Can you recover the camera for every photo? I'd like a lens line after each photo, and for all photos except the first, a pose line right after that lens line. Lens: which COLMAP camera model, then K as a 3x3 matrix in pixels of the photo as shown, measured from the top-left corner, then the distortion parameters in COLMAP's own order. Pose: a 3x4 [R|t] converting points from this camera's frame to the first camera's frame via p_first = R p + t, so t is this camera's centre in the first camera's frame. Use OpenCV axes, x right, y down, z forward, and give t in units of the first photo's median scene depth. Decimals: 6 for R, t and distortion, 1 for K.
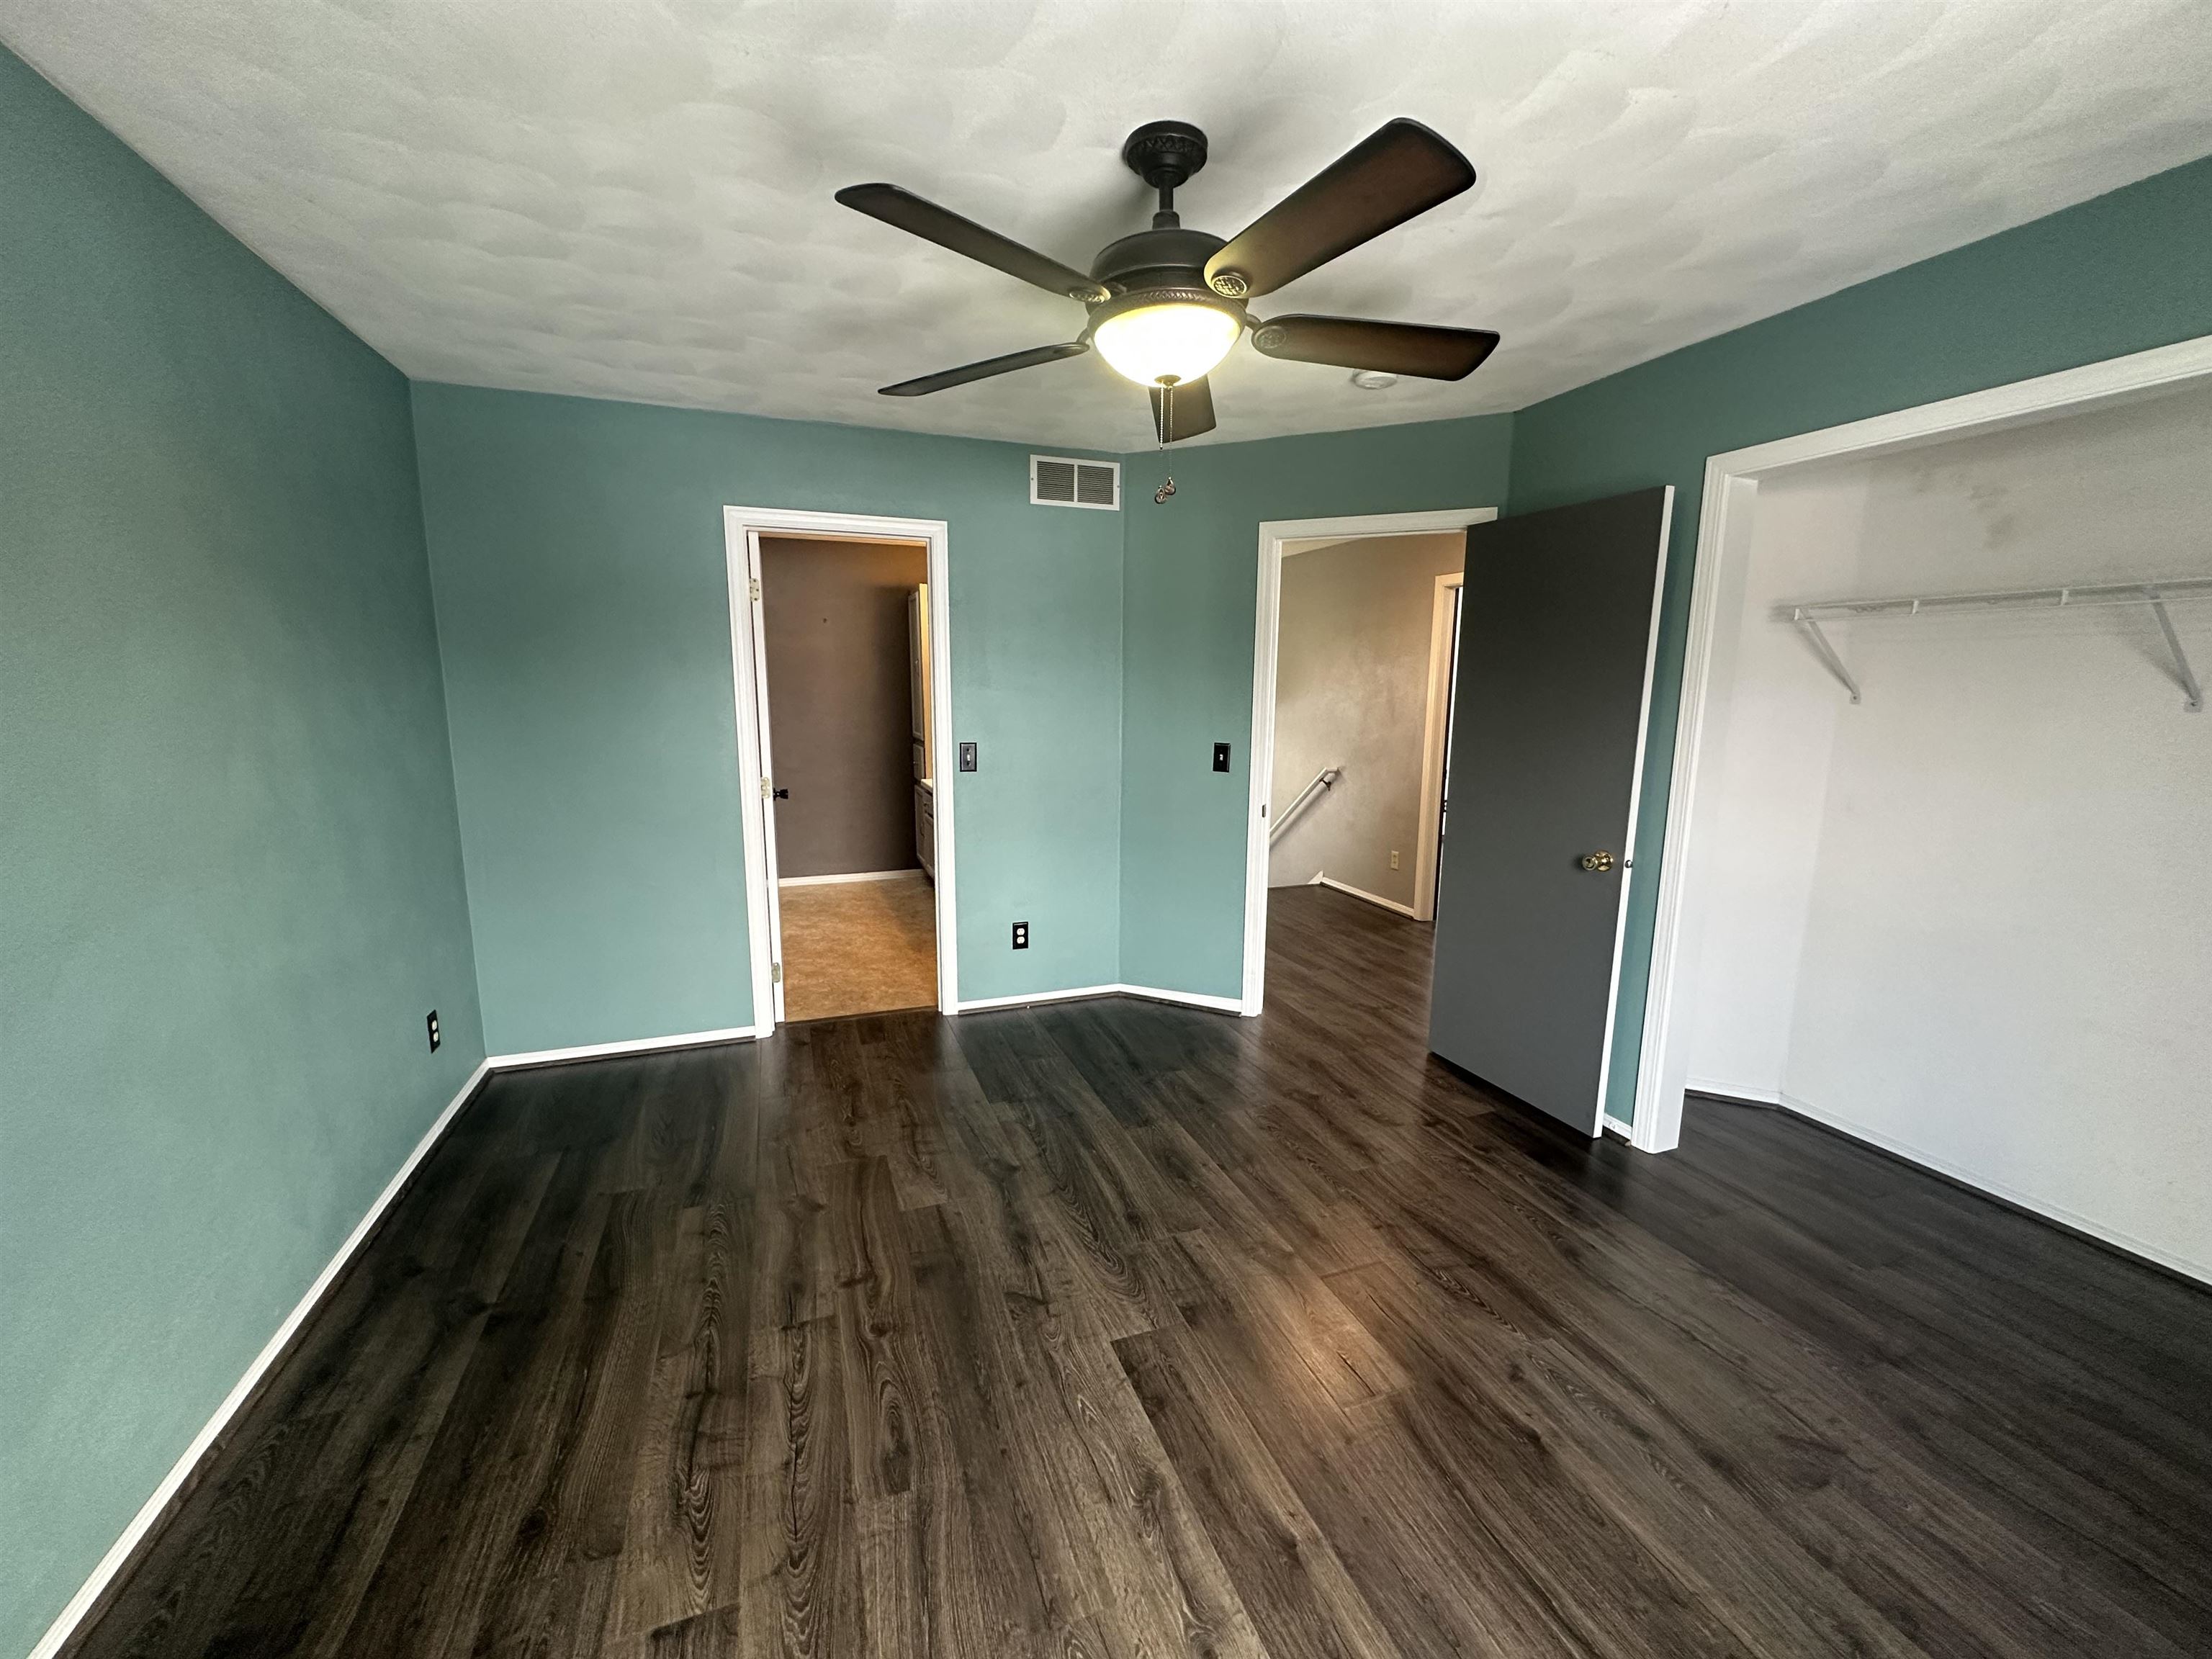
lens RADIAL K [[881.4, 0, 1103.9], [0, 881.4, 825.5], [0, 0, 1]] dist [-0.001832, -0.000217]
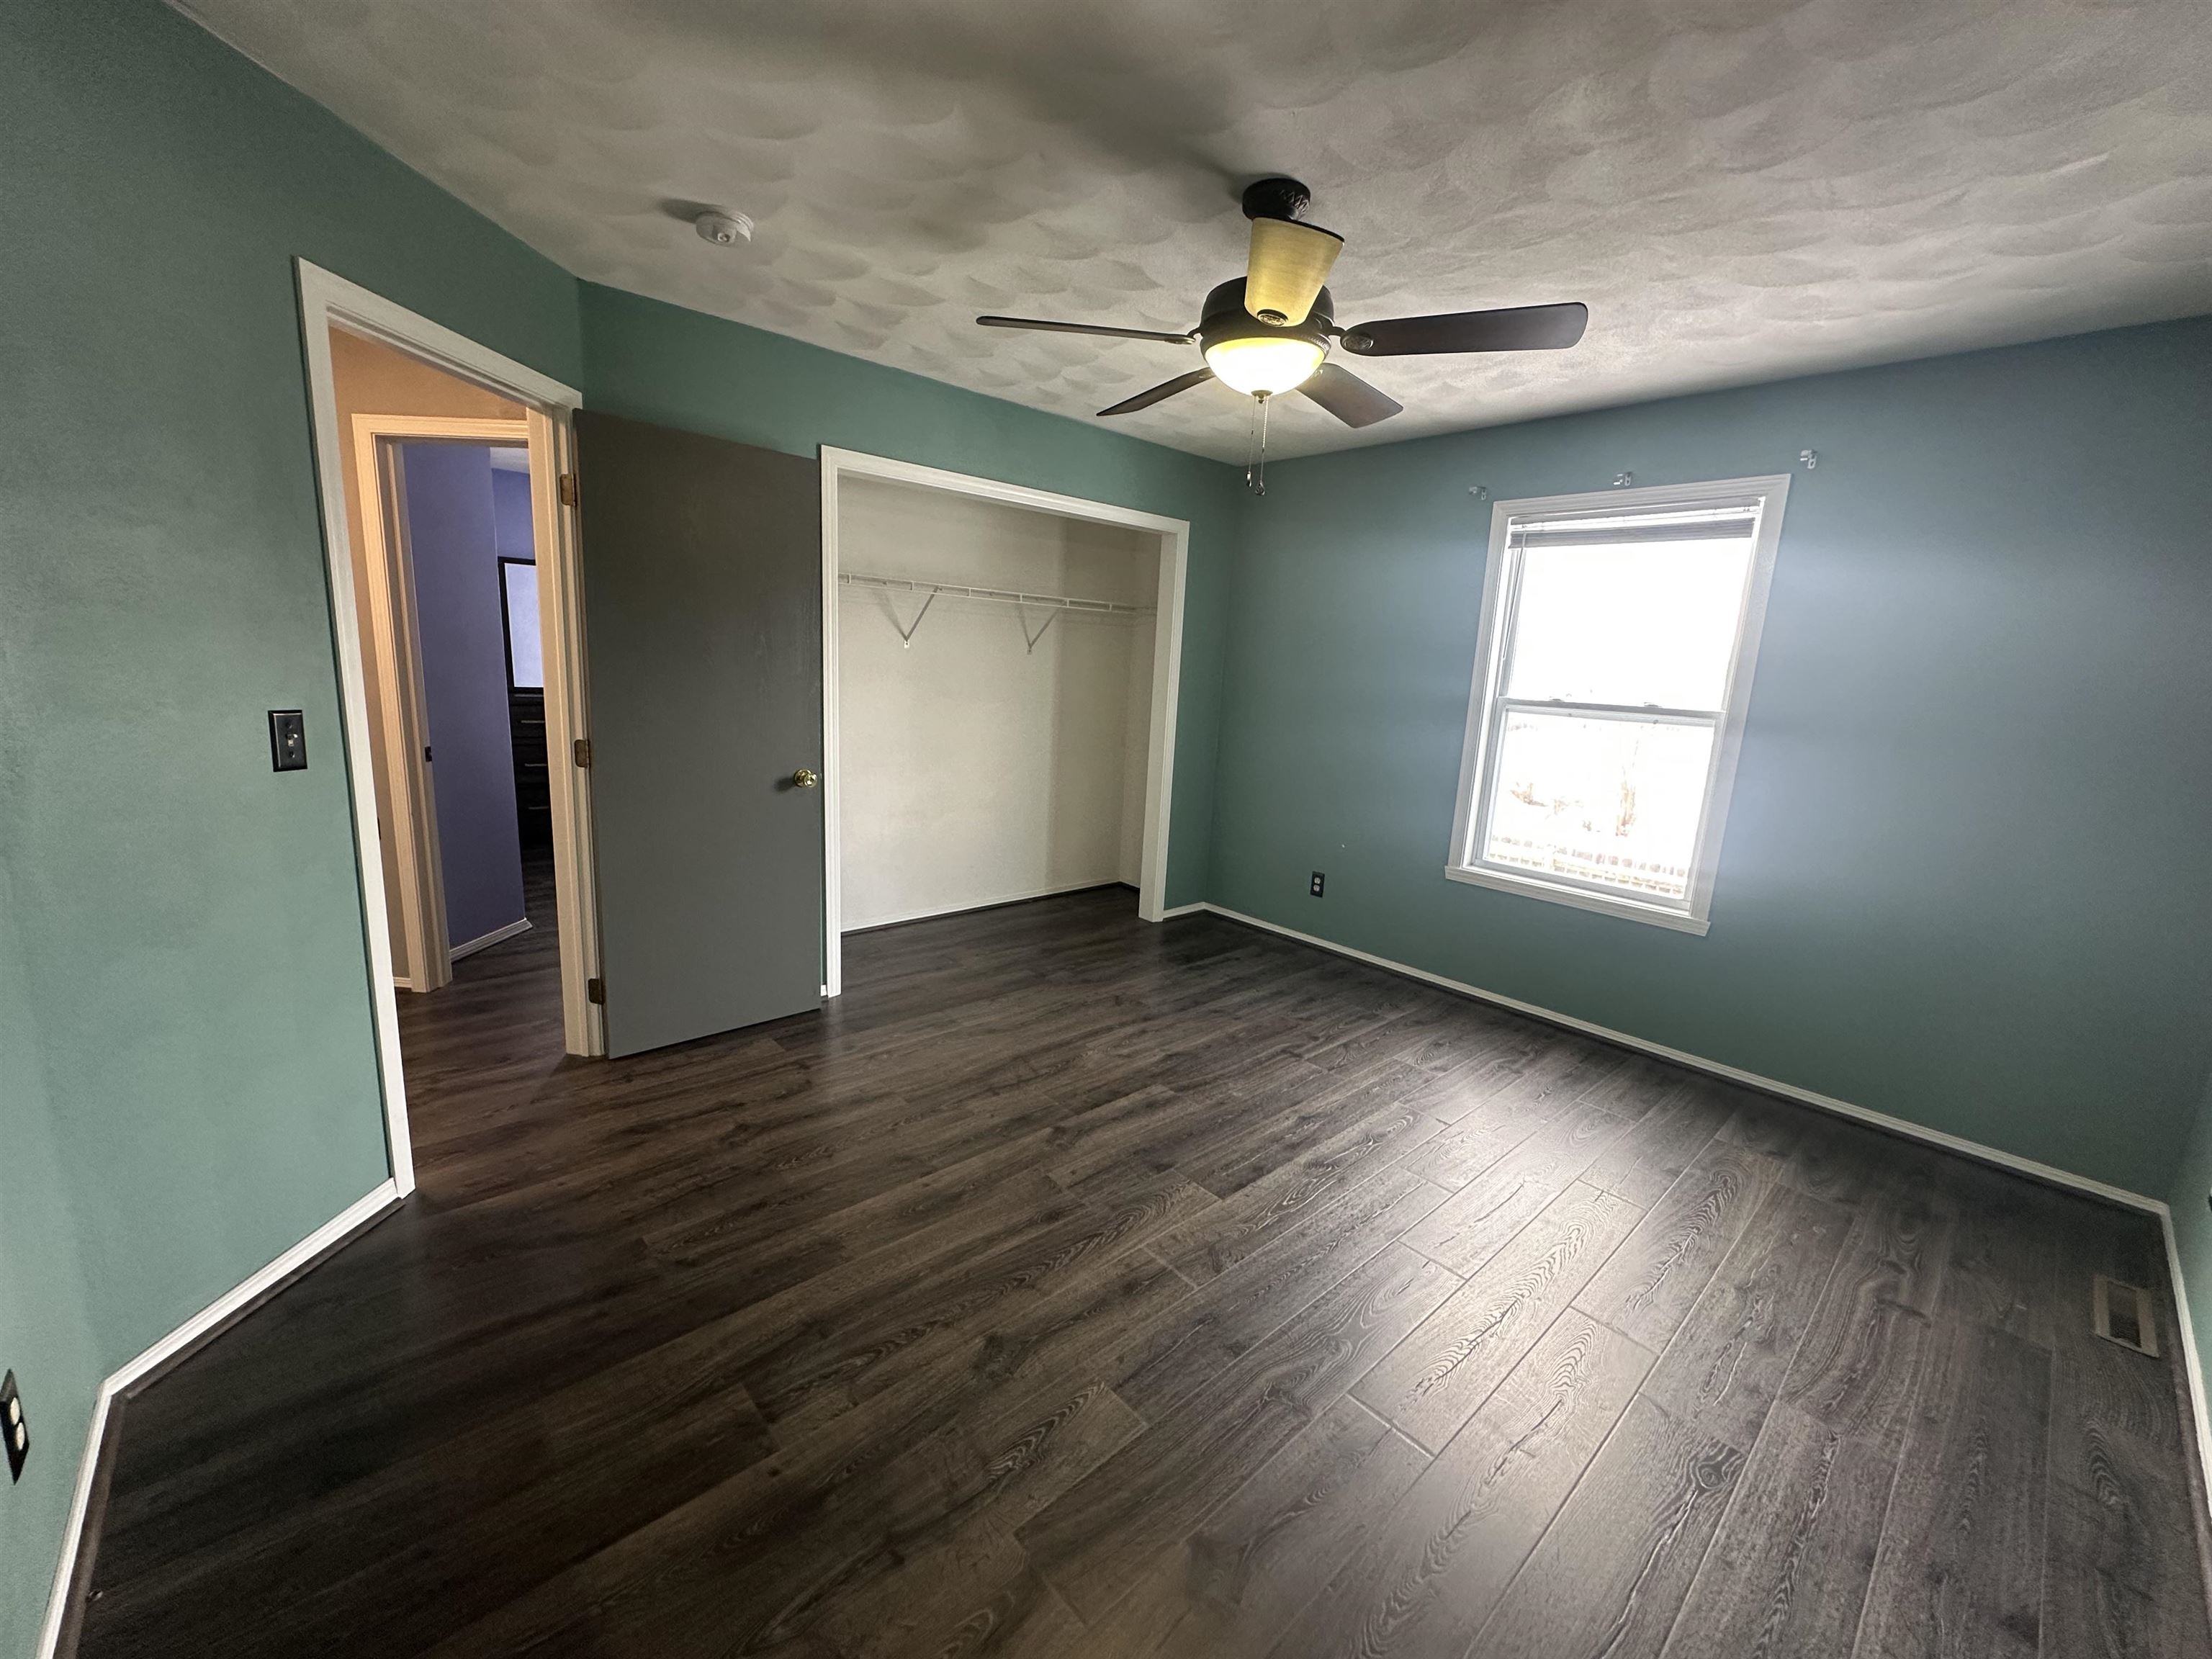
lens RADIAL K [[881.4, 0, 1102.9], [0, 881.4, 830.9], [0, 0, 1]] dist [-0.001832, -0.000217]
pose [[-0.373492, -0.203294, 0.905083, -0.773425], [0.091383, 0.962881, 0.253986, -0.181298], [-0.923121, 0.177571, -0.341051, 1.246131]]
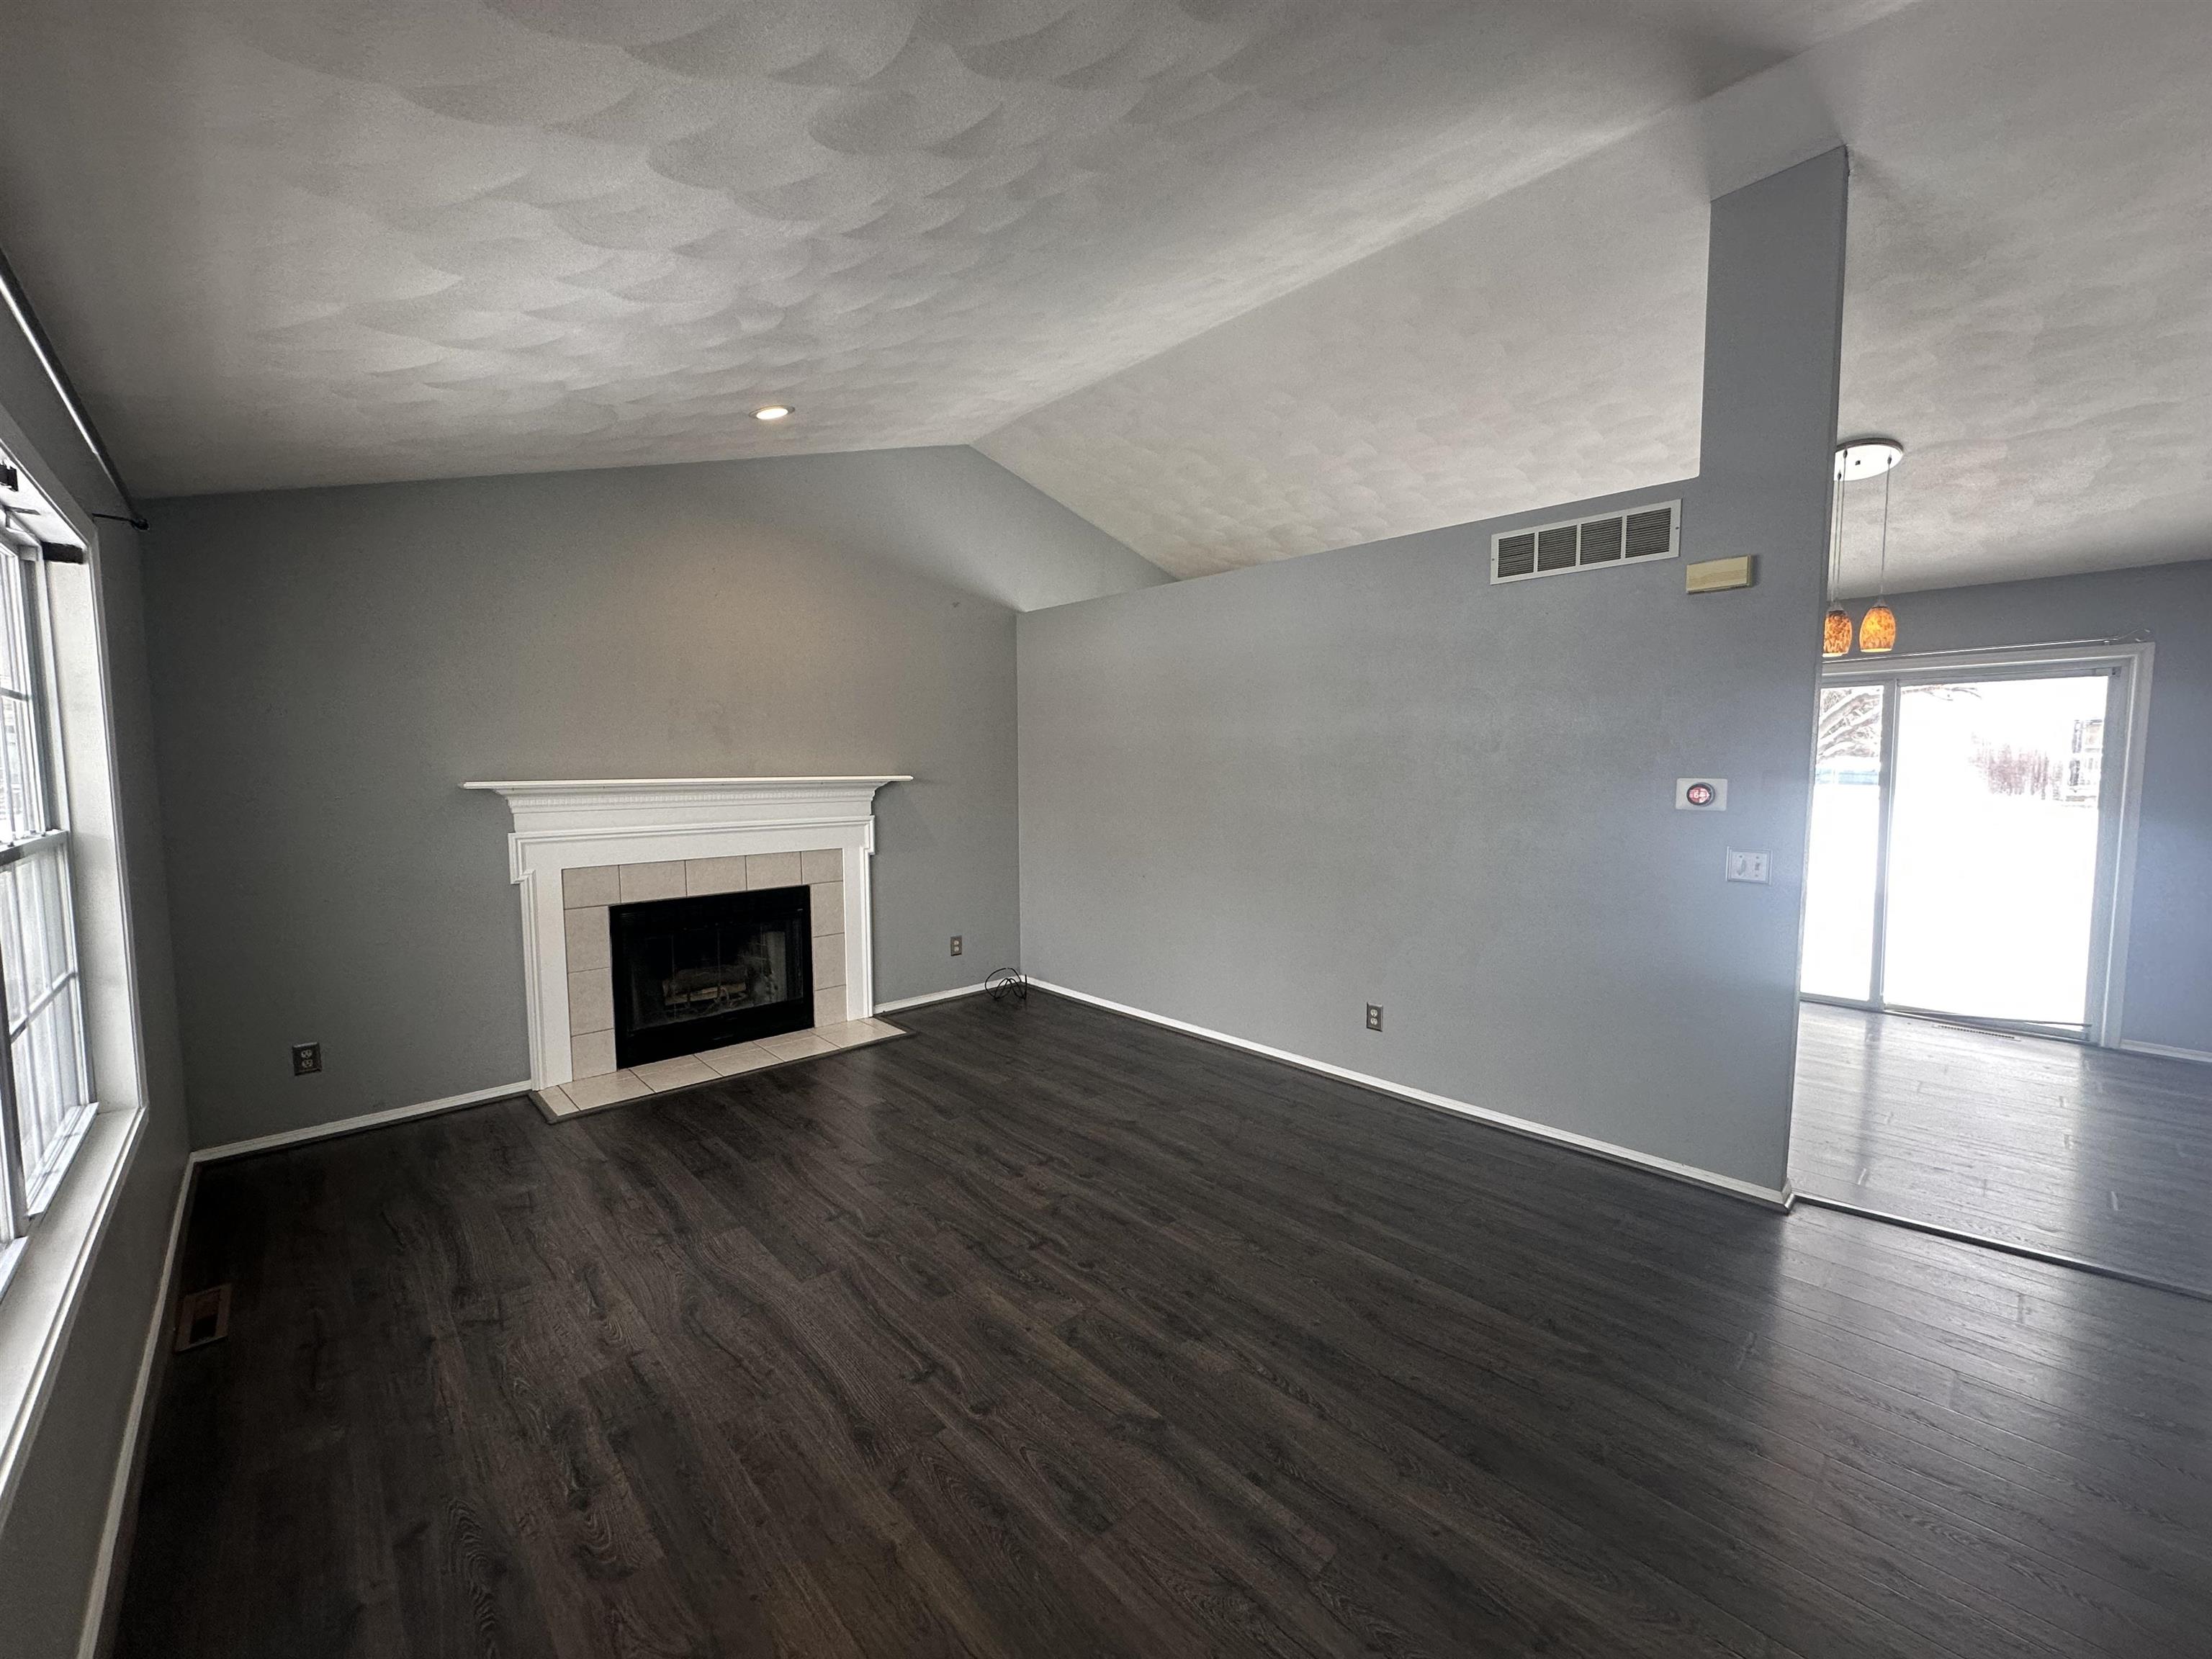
lens RADIAL K [[881.4, 0, 1102.2], [0, 881.4, 834.2], [0, 0, 1]] dist [-0.001832, -0.000217]
pose [[0.924161, -0.035172, 0.380381, 0.058318], [0.067984, 0.995000, -0.073169, 0.025776], [-0.375906, 0.093480, 0.921931, -0.154596]]
